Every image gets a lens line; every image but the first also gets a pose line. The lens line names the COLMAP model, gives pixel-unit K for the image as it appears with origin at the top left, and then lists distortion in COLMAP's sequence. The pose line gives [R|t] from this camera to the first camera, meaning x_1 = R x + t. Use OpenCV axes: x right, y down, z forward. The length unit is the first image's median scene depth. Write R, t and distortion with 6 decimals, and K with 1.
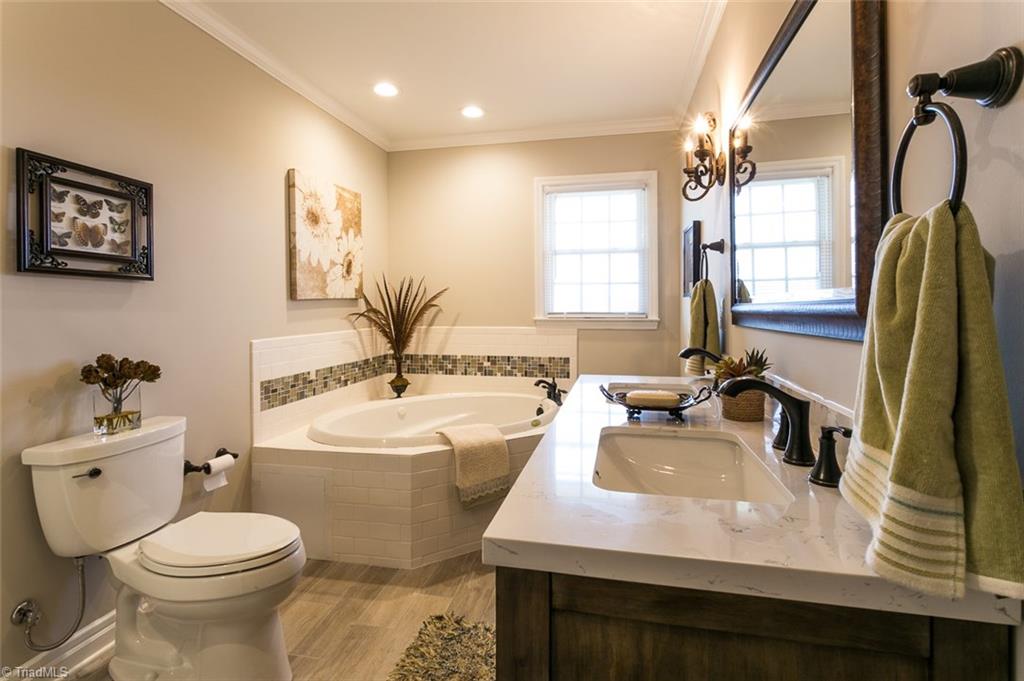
lens RADIAL K [[493.0, 0, 508.7], [0, 493.0, 310.7], [0, 0, 1]] dist [-0.002143, -0.002518]
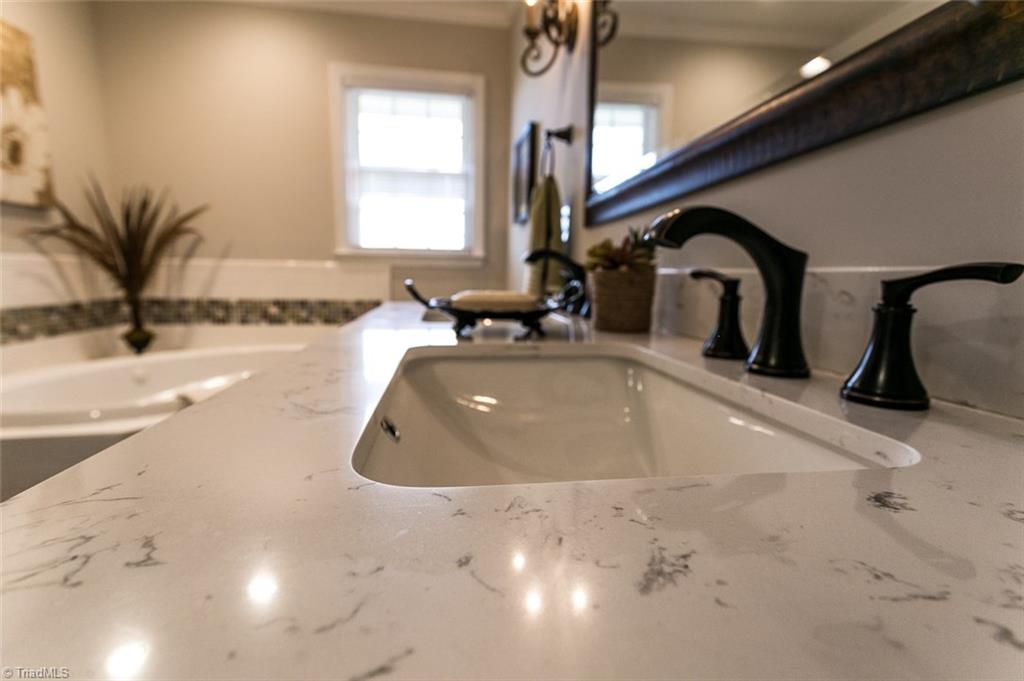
lens RADIAL K [[493.0, 0, 513.3], [0, 493.0, 343.1], [0, 0, 1]] dist [-0.002143, -0.002518]
pose [[0.933722, -0.035183, 0.356265, 0.031399], [-0.015602, 0.990214, 0.138681, 0.048368], [-0.357658, -0.135048, 0.924036, 0.142464]]
